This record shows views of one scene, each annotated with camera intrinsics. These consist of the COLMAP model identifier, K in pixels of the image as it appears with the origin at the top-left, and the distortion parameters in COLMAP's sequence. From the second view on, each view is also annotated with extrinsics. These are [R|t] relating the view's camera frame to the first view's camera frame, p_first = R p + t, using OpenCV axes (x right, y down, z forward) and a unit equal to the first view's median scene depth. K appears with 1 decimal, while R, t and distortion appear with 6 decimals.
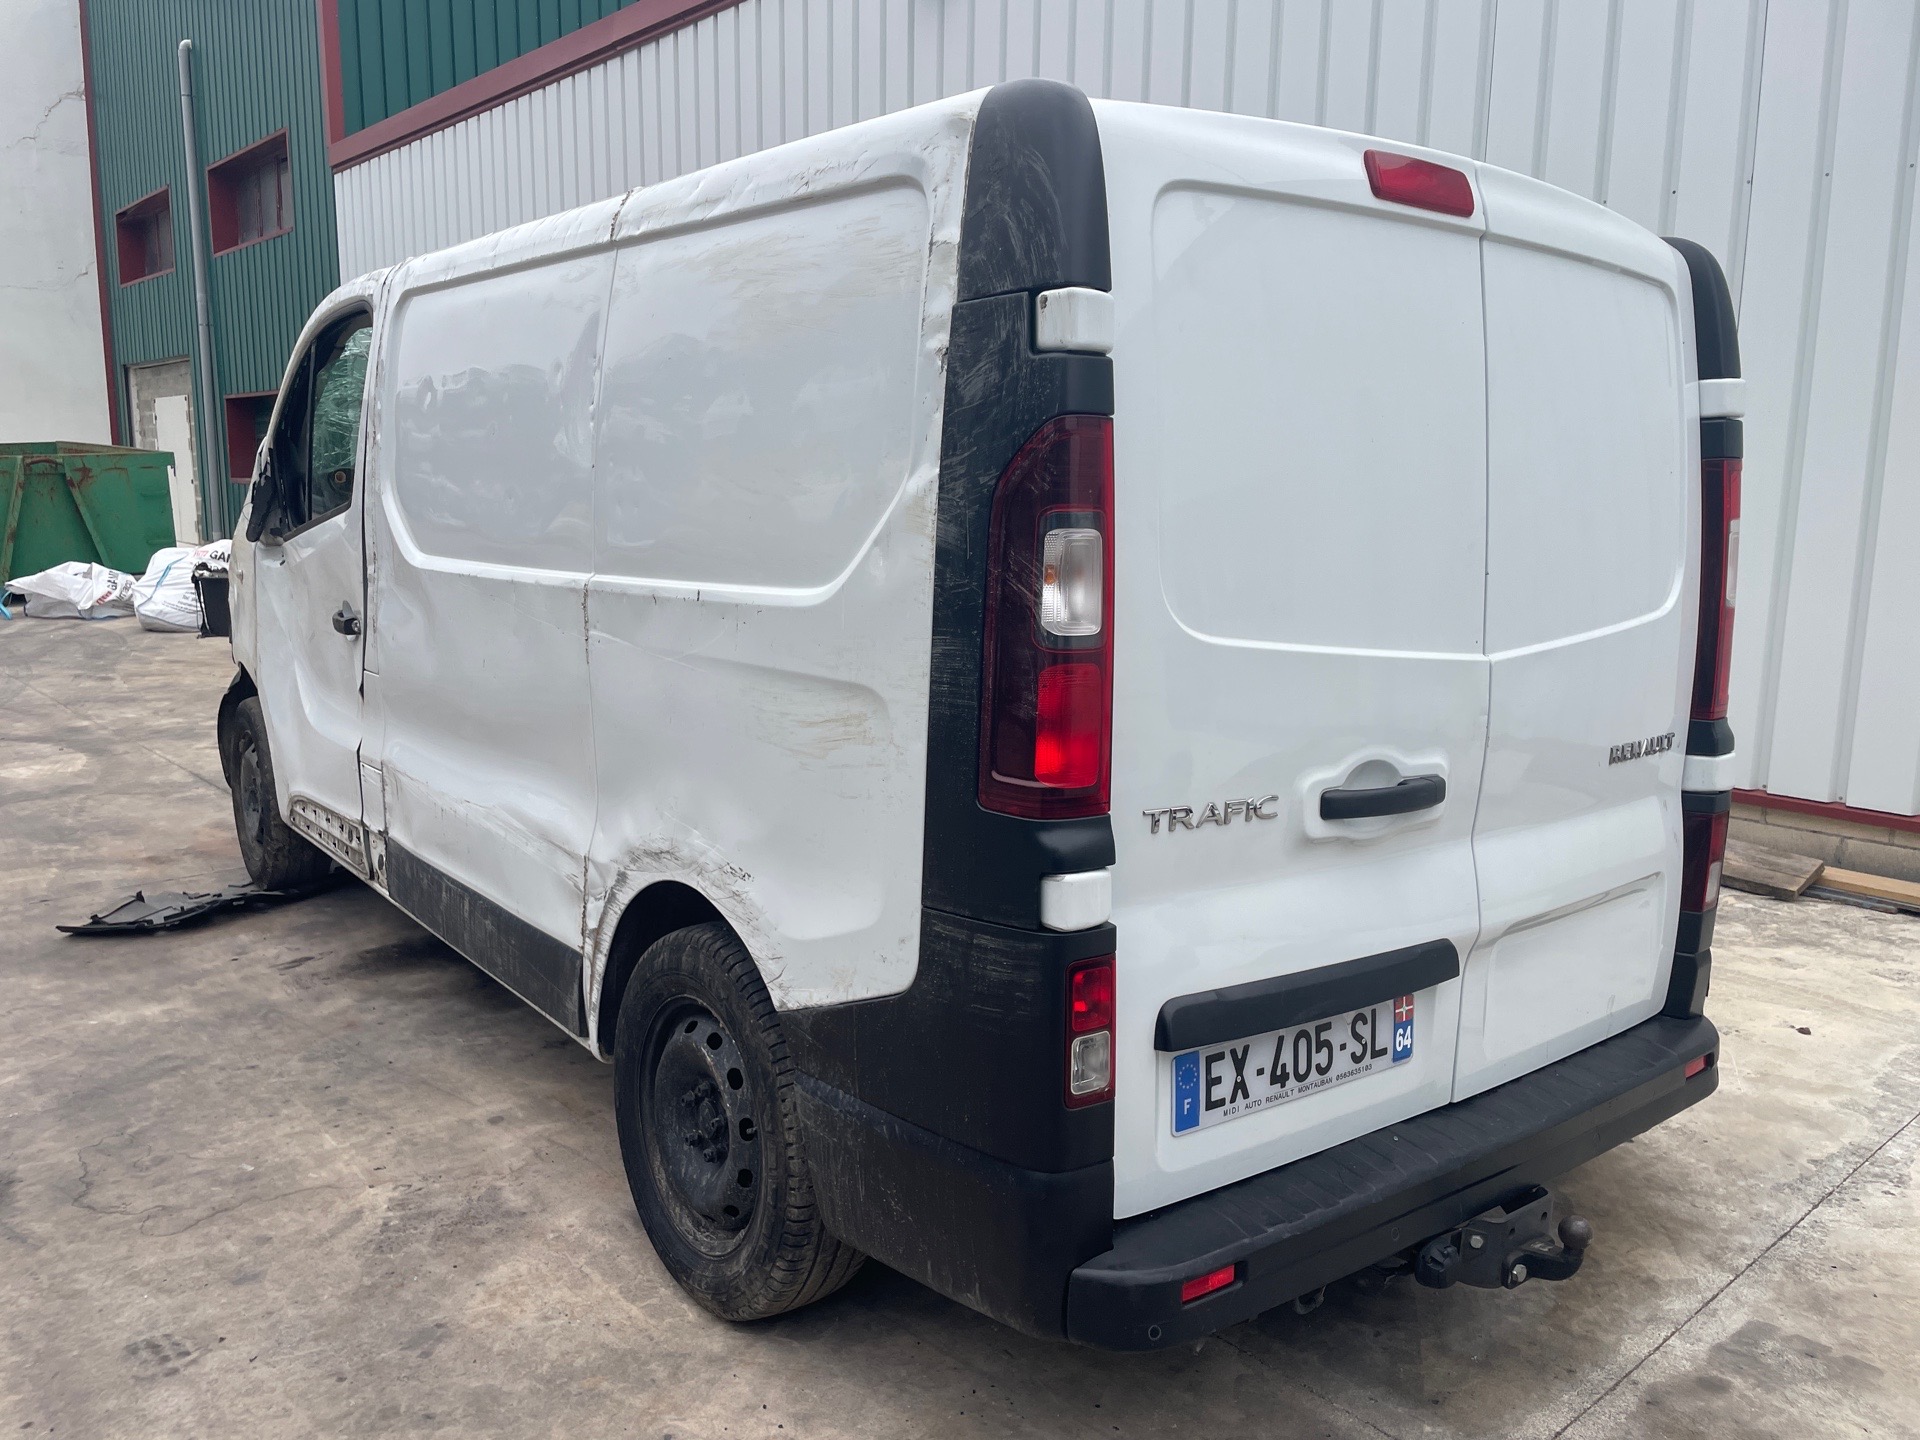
lens RADIAL K [[1447.4, 0, 964.5], [0, 1447.4, 730.6], [0, 0, 1]] dist [0.103118, -0.134077]
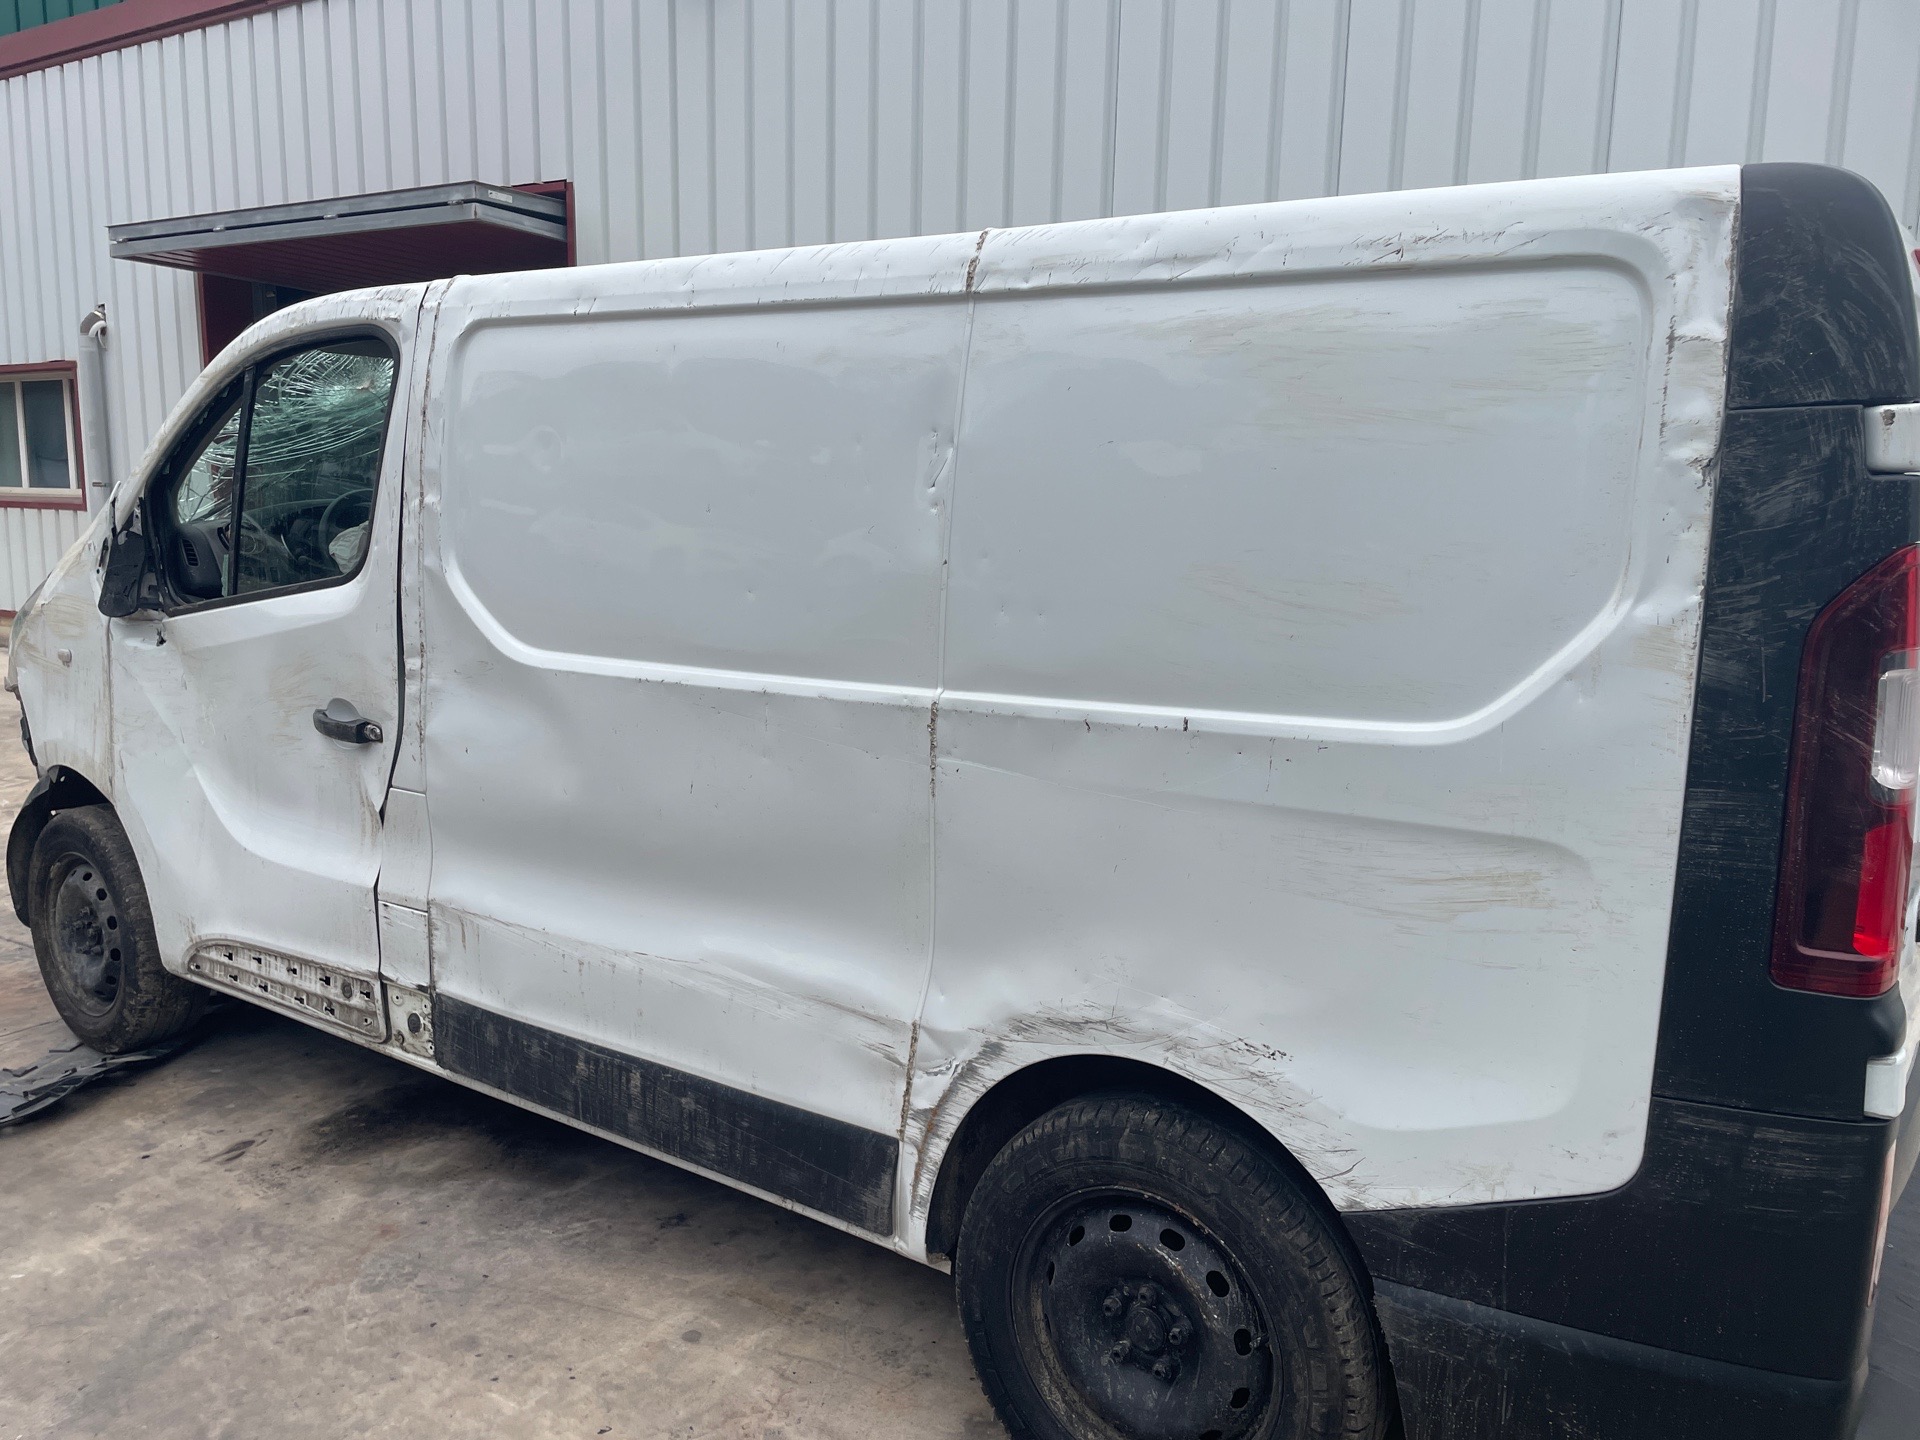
lens RADIAL K [[1439.3, 0, 968.5], [0, 1439.3, 738.1], [0, 0, 1]] dist [0.083794, -0.107926]
pose [[0.952079, -0.049852, 0.301762, -0.490185], [0.047764, 0.998756, 0.014300, -0.090630], [-0.302100, 0.000799, 0.953276, 0.211400]]
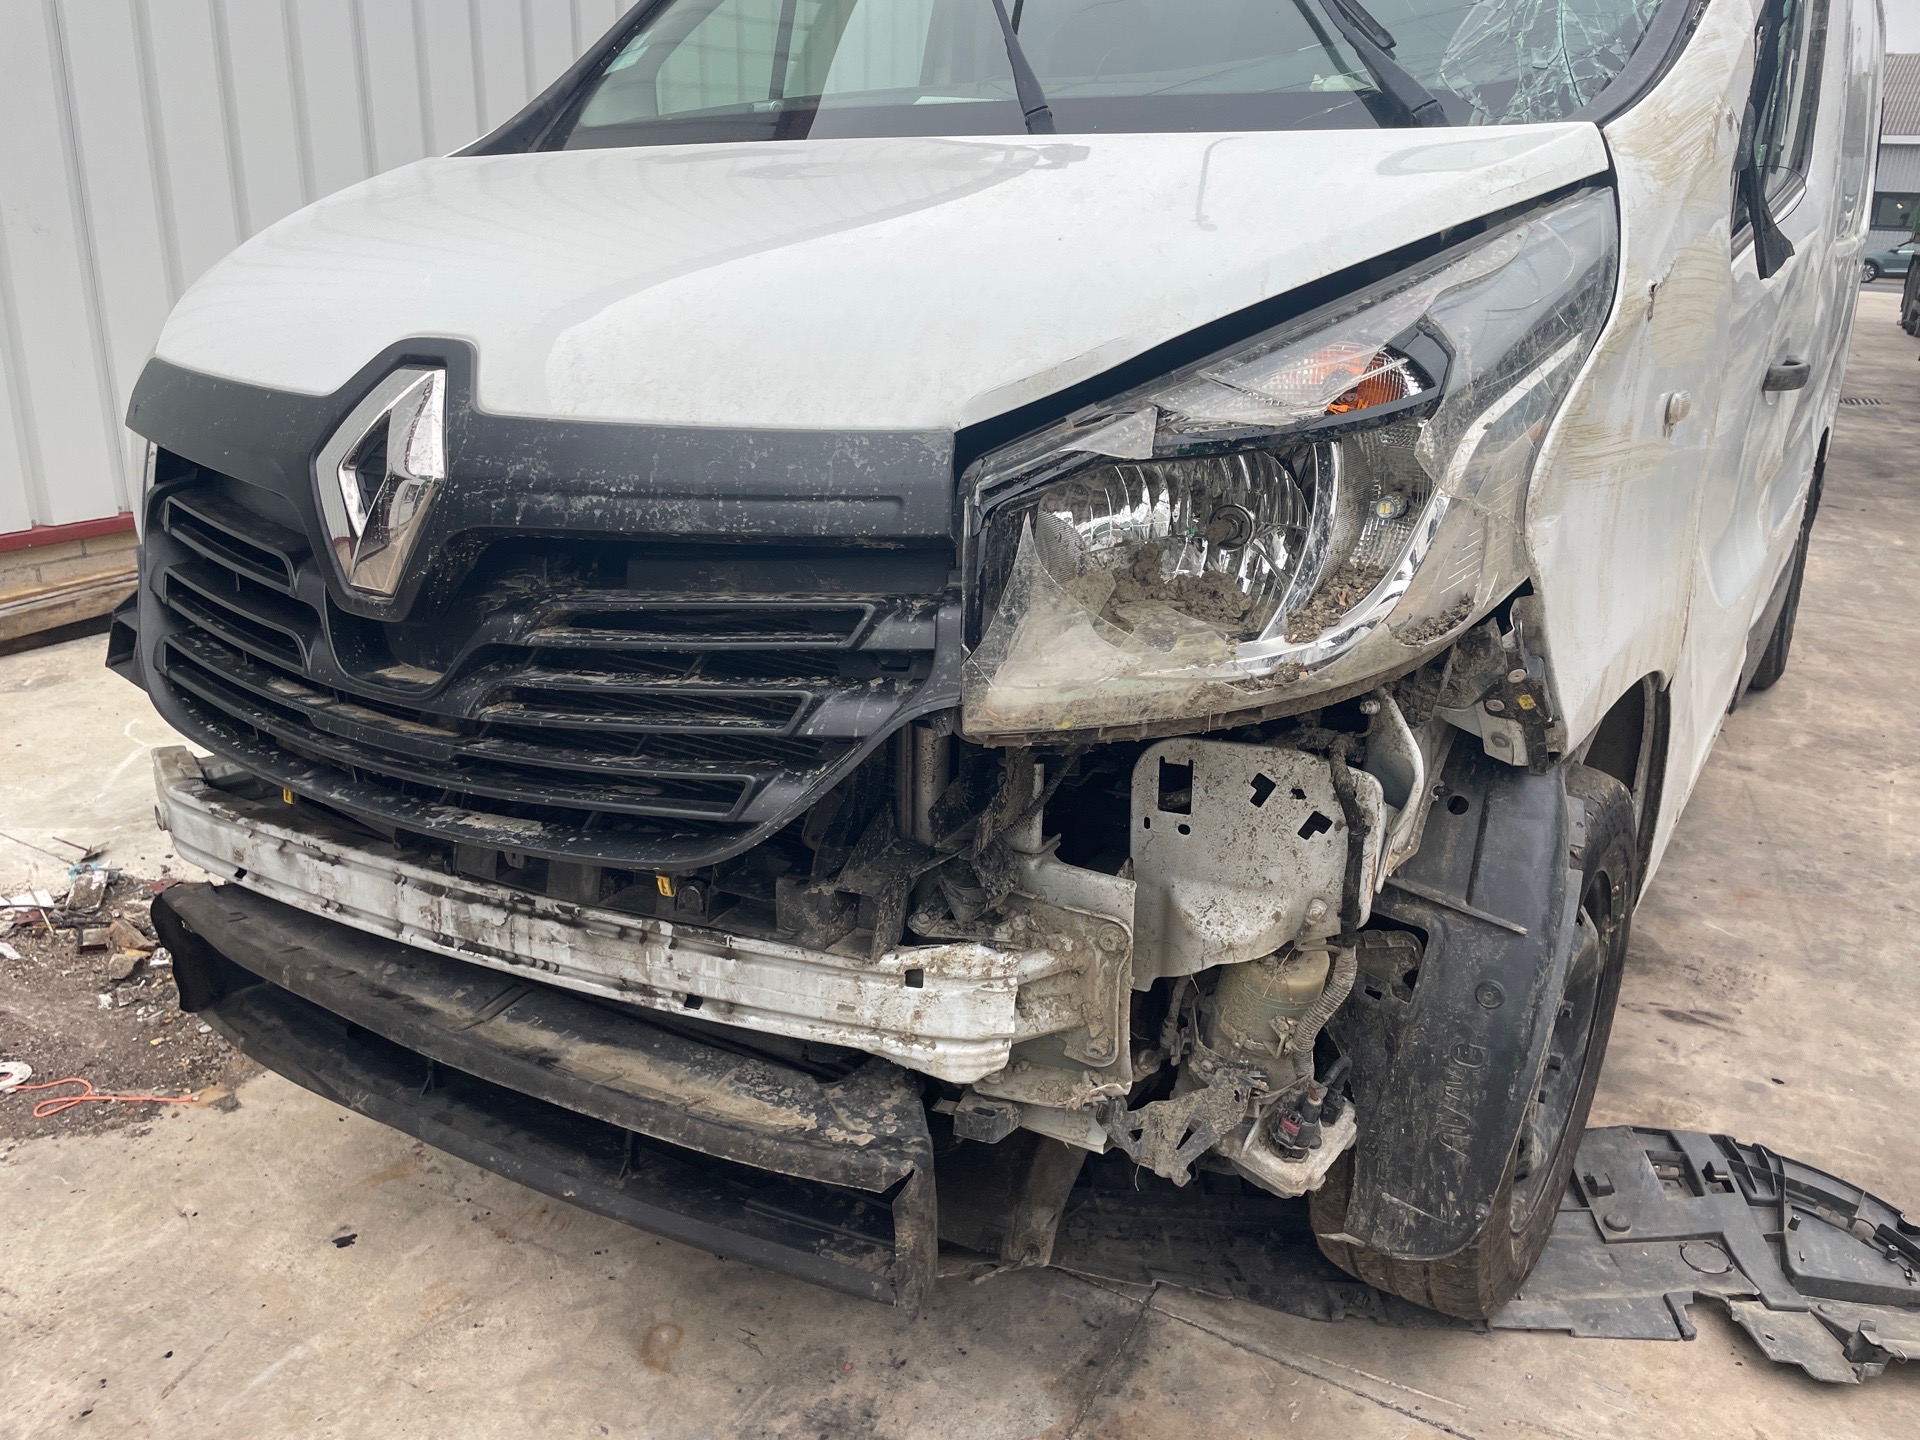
lens RADIAL K [[1426.2, 0, 948.3], [0, 1426.2, 723.4], [0, 0, 1]] dist [0.091516, -0.116724]
pose [[-0.316872, -0.332906, 0.888125, -1.328176], [0.136631, 0.910590, 0.390075, -0.334455], [-0.938576, 0.244949, -0.243055, 2.222312]]
